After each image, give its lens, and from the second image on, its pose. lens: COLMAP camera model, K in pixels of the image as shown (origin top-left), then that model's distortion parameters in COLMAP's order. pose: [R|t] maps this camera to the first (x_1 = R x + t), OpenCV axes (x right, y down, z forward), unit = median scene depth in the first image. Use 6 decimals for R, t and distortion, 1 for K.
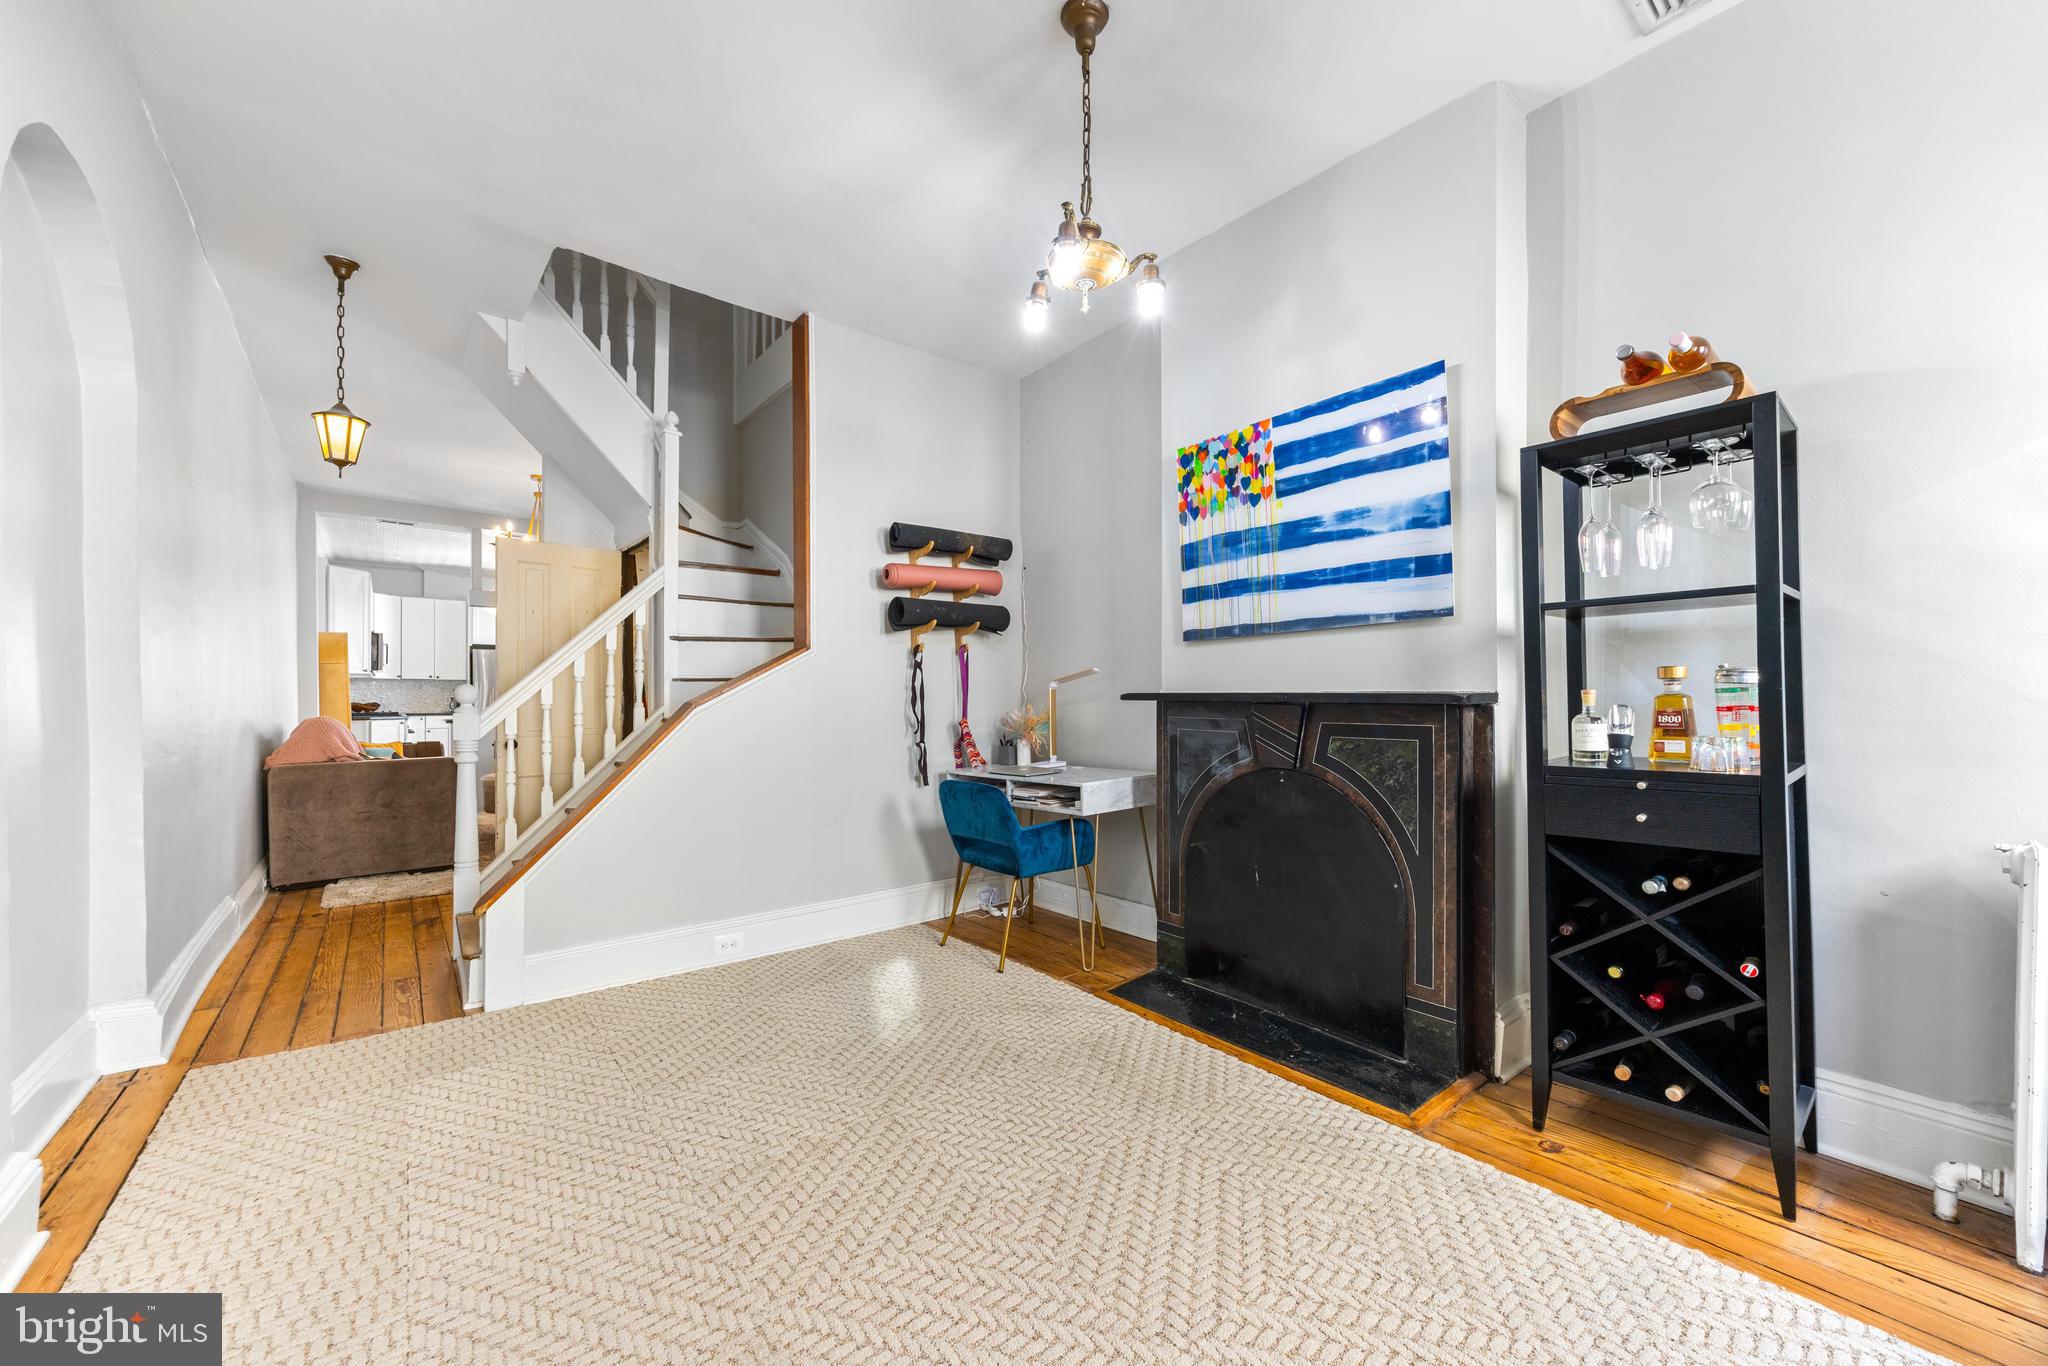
lens RADIAL K [[797.5, 0, 1026.1], [0, 797.5, 689.5], [0, 0, 1]] dist [0.000874, 0.000013]
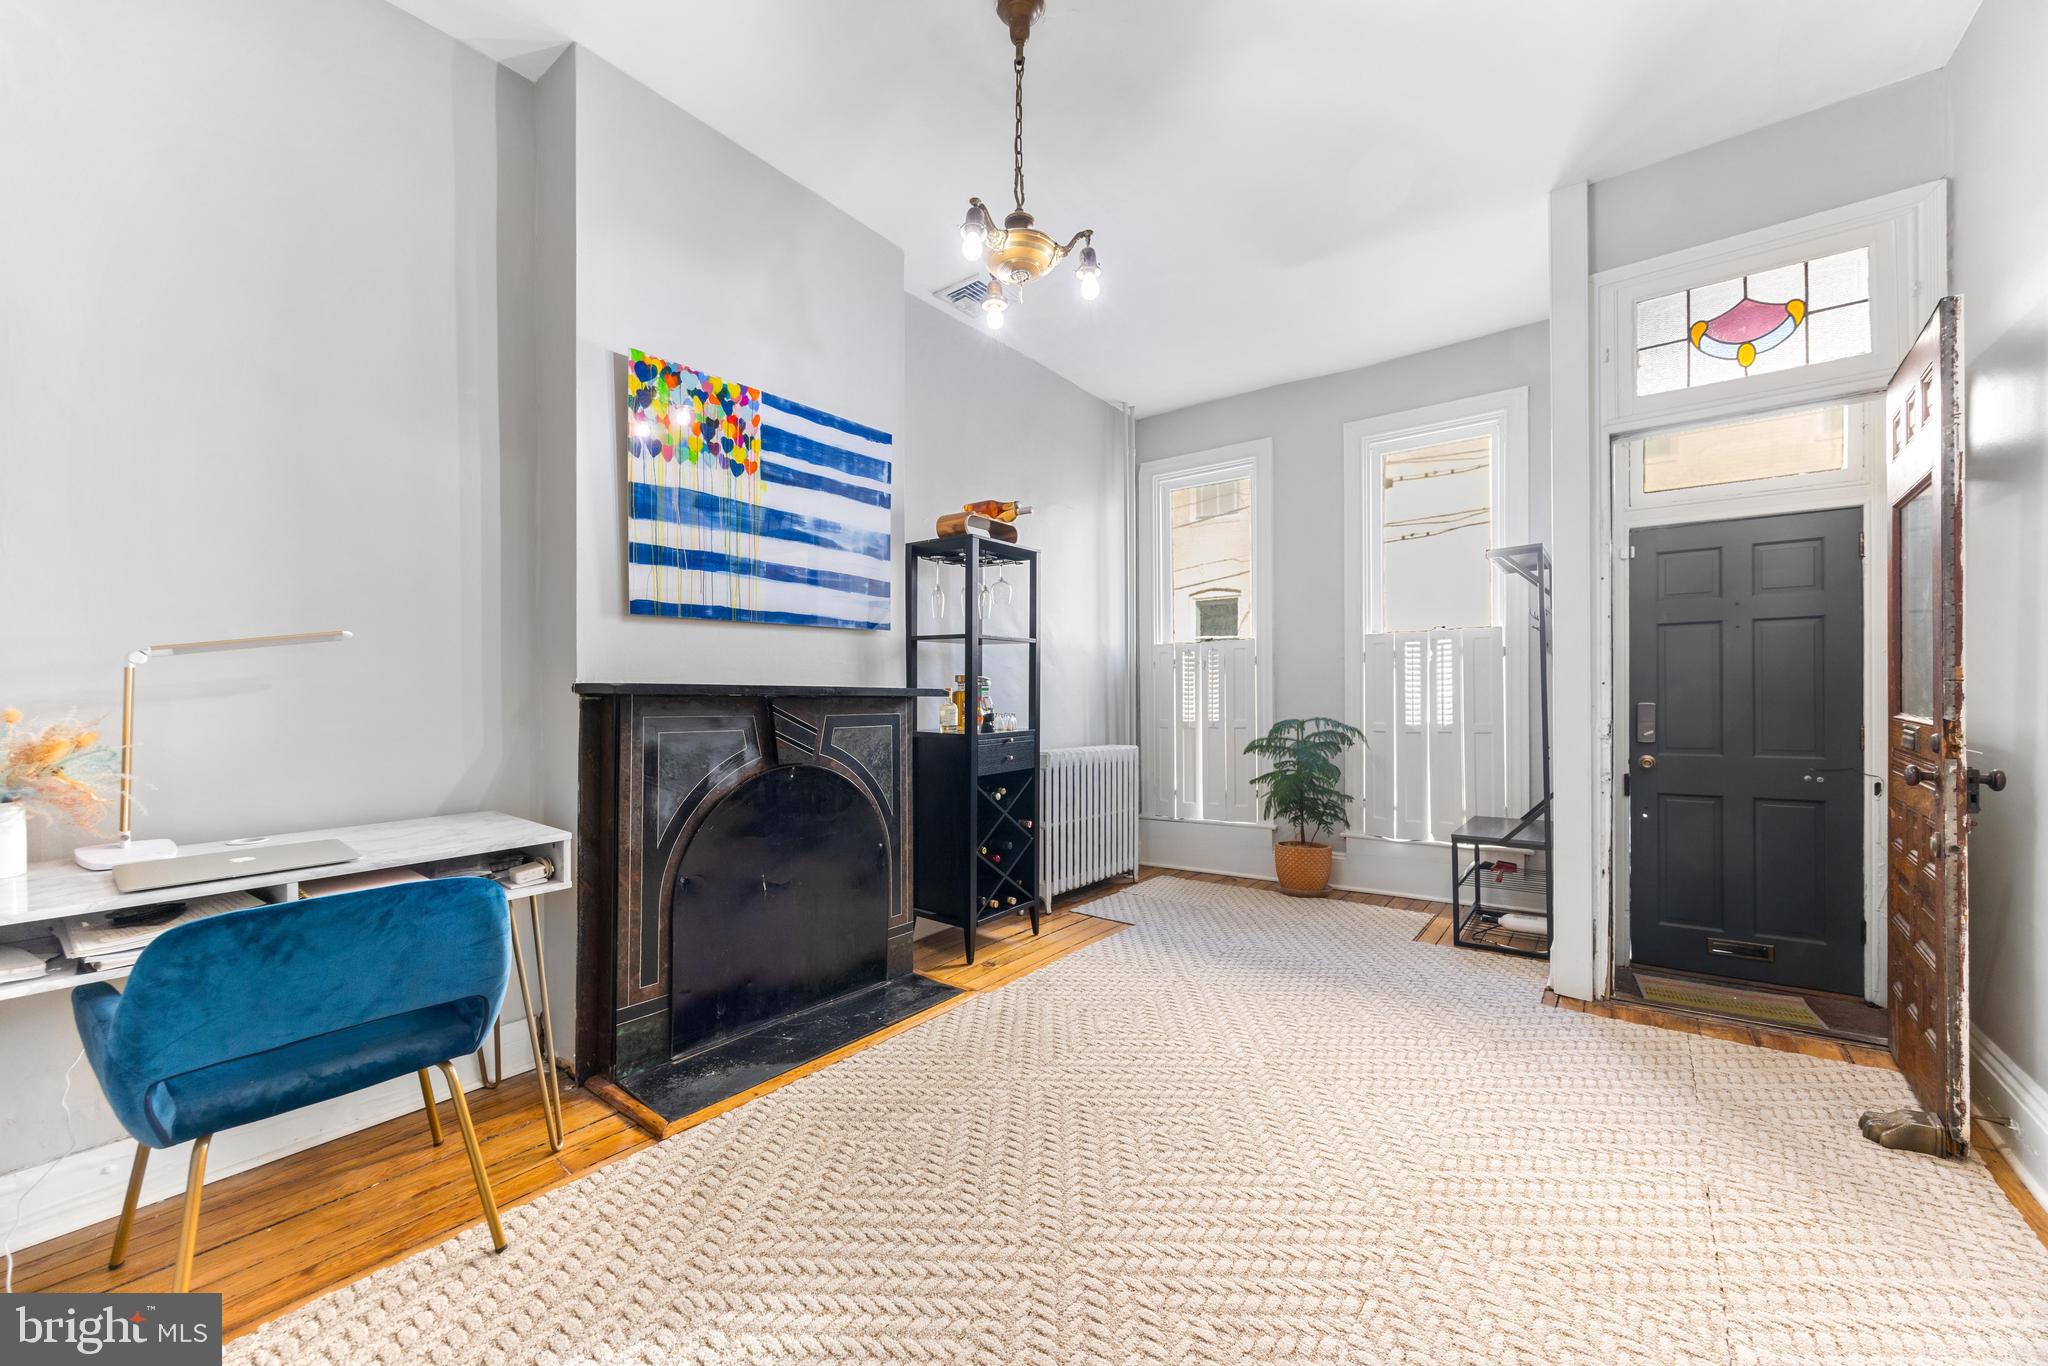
lens RADIAL K [[797.5, 0, 1025.2], [0, 797.5, 692.7], [0, 0, 1]] dist [0.000874, 0.000013]
pose [[-0.245607, 0.007207, 0.969343, -0.659379], [-0.007187, 0.999931, -0.009255, 0.017628], [-0.969343, -0.009240, -0.245538, 0.912700]]
